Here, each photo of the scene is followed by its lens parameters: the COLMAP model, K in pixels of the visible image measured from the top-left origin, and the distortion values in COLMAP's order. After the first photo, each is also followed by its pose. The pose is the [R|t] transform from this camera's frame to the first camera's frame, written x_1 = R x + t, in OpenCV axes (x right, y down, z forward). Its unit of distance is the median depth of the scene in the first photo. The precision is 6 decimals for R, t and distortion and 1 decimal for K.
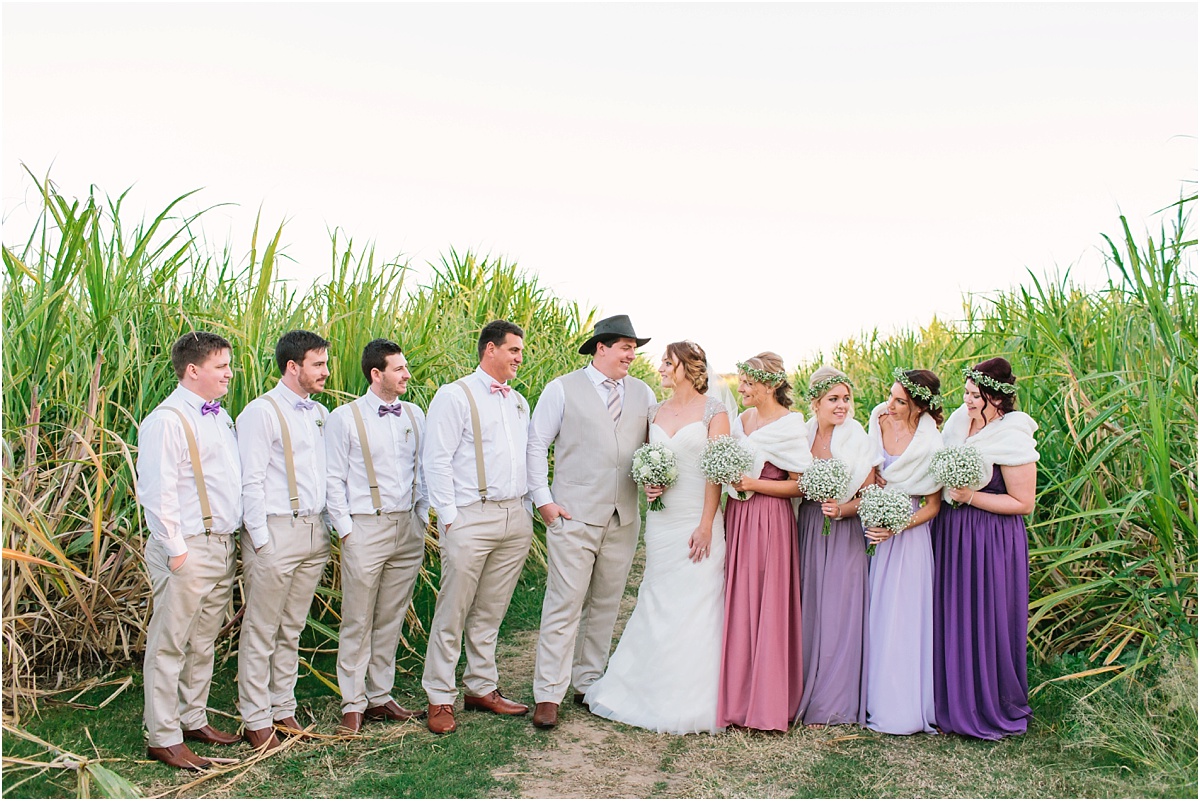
lens RADIAL K [[1185.8, 0, 597.9], [0, 1185.8, 398.6], [0, 0, 1]] dist [0.006642, 0.000000]
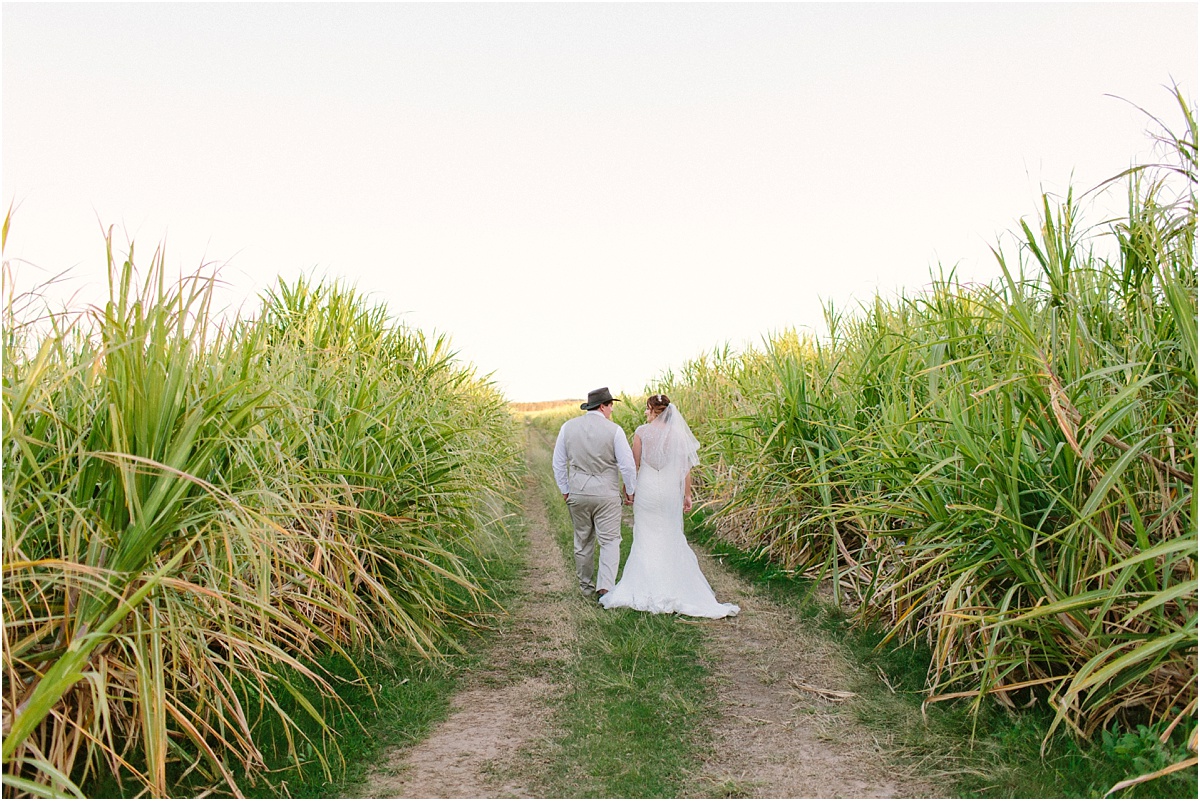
lens RADIAL K [[1185.8, 0, 603.7], [0, 1185.8, 405.2], [0, 0, 1]] dist [0.006642, 0.000000]
pose [[0.988985, -0.058549, 0.135943, -0.012327], [0.060994, 0.998042, -0.013885, -0.003118], [-0.134864, 0.022024, 0.990619, 0.111400]]
